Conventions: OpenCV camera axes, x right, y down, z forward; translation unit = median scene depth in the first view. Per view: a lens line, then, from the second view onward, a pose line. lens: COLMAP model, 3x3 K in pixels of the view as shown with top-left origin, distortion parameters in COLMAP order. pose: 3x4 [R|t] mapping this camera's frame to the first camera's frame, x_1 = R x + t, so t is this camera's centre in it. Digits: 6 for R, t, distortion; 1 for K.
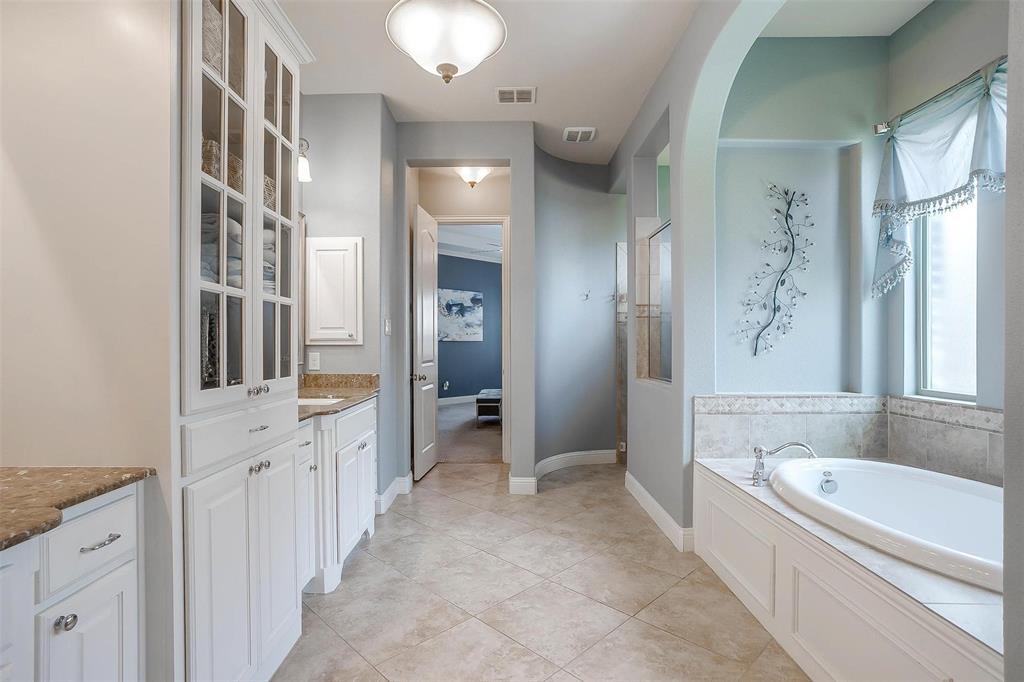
lens RADIAL K [[498.1, 0, 512.8], [0, 498.1, 342.2], [0, 0, 1]] dist [-0.045911, 0.020627]
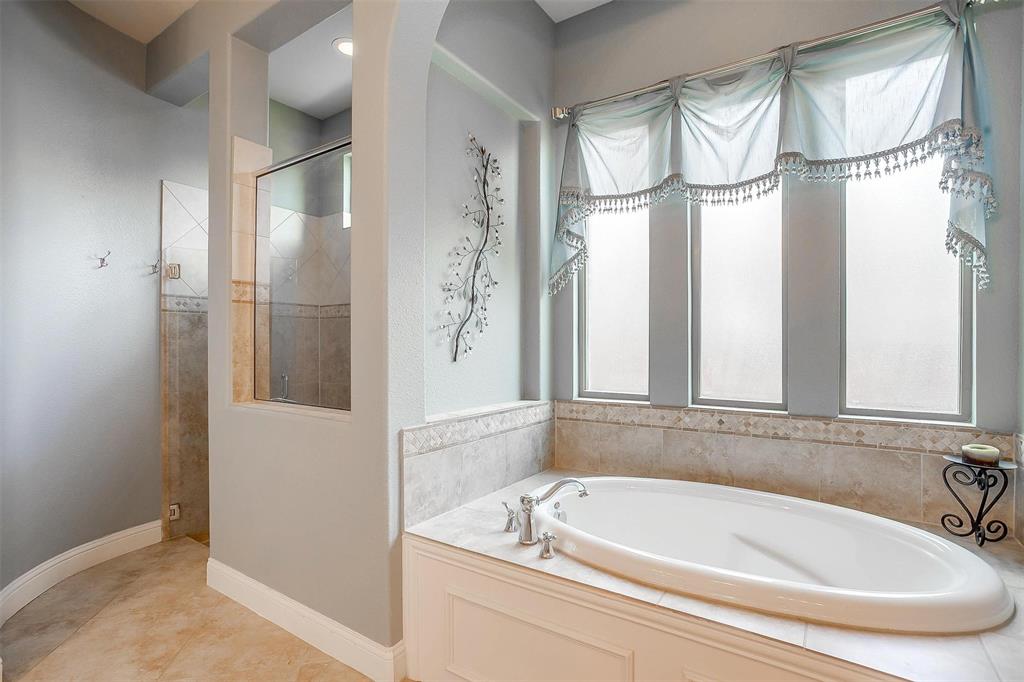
lens RADIAL K [[498.1, 0, 505.4], [0, 498.1, 342.5], [0, 0, 1]] dist [-0.045911, 0.020627]
pose [[0.572147, 0.003308, 0.820144, -0.070486], [-0.000029, 0.999992, -0.004014, 0.002527], [-0.820151, 0.002273, 0.572143, 0.535237]]
